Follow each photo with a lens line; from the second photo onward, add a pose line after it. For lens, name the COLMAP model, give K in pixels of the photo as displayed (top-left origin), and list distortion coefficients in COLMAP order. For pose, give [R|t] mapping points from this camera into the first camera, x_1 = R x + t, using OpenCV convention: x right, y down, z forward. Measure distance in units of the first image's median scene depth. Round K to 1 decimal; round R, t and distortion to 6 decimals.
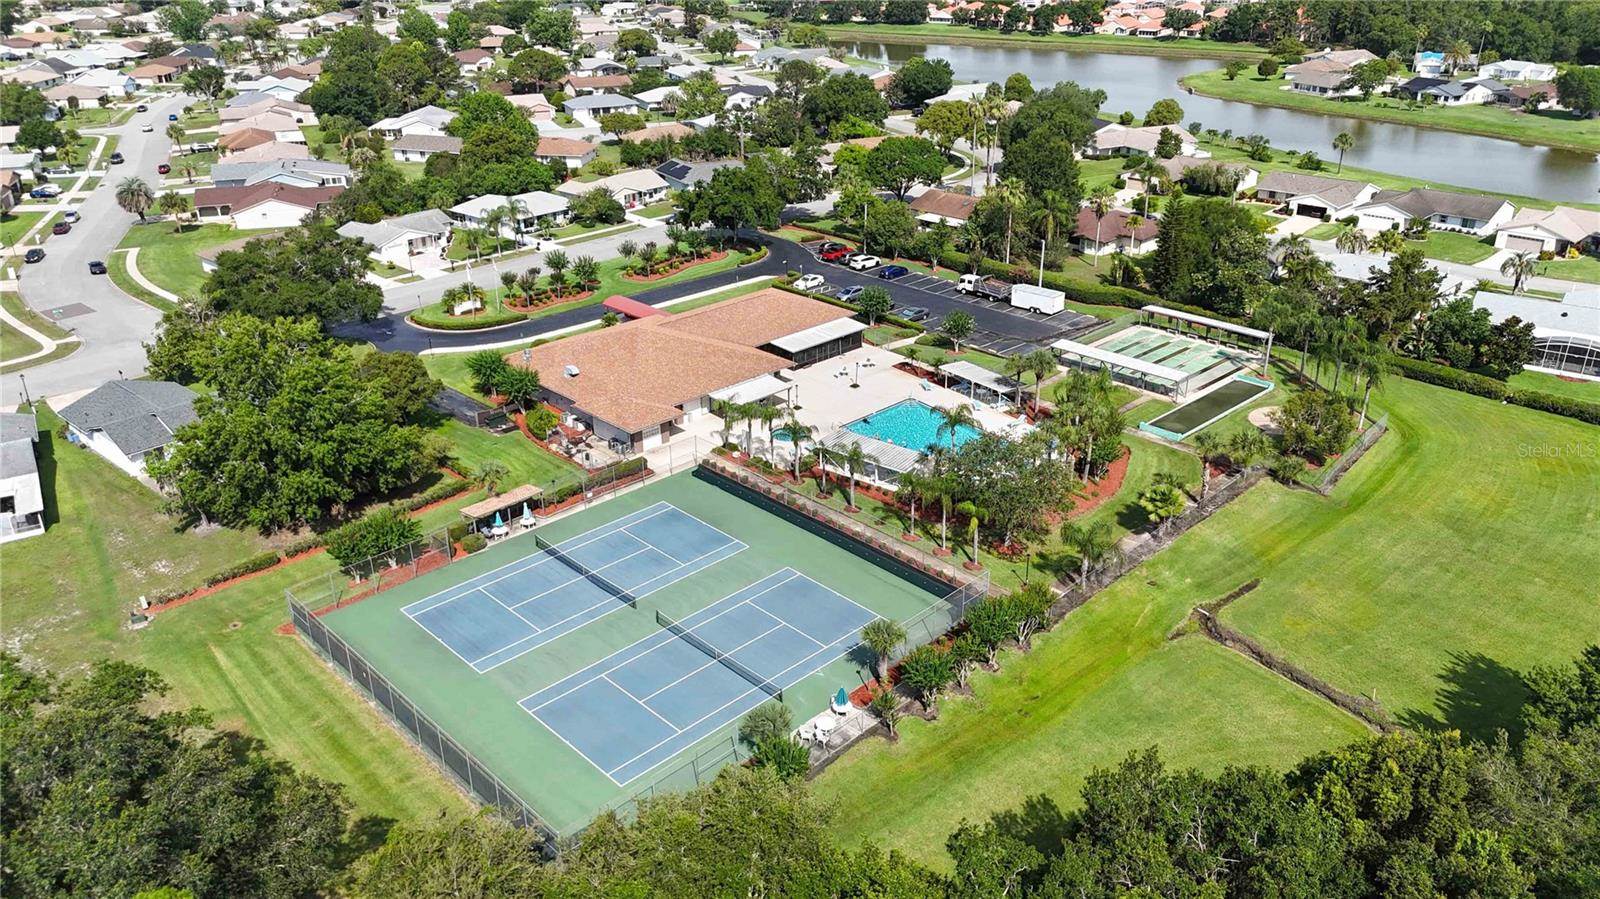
lens RADIAL K [[1177.1, 0, 799.9], [0, 1177.1, 449.9], [0, 0, 1]] dist [0.055821, -0.055506]
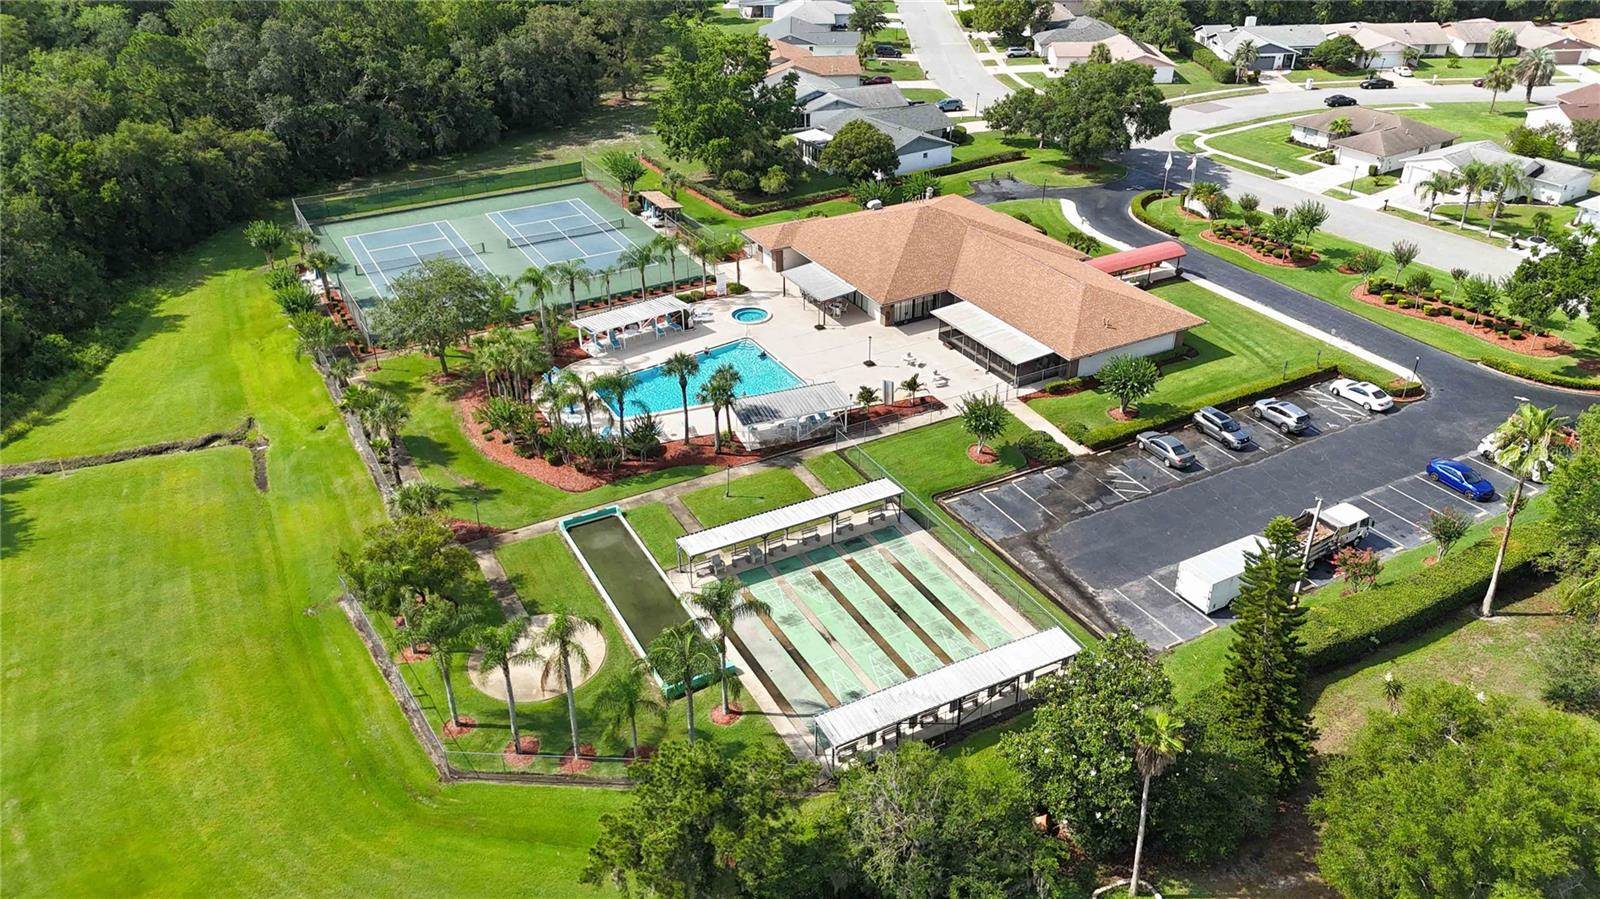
lens RADIAL K [[1177.1, 0, 800.5], [0, 1177.1, 449.3], [0, 0, 1]] dist [0.055821, -0.055506]
pose [[-0.270073, 0.484099, -0.832291, 0.704534], [-0.392305, 0.734081, 0.554276, -0.407847], [0.879294, 0.476207, -0.008341, 0.931098]]
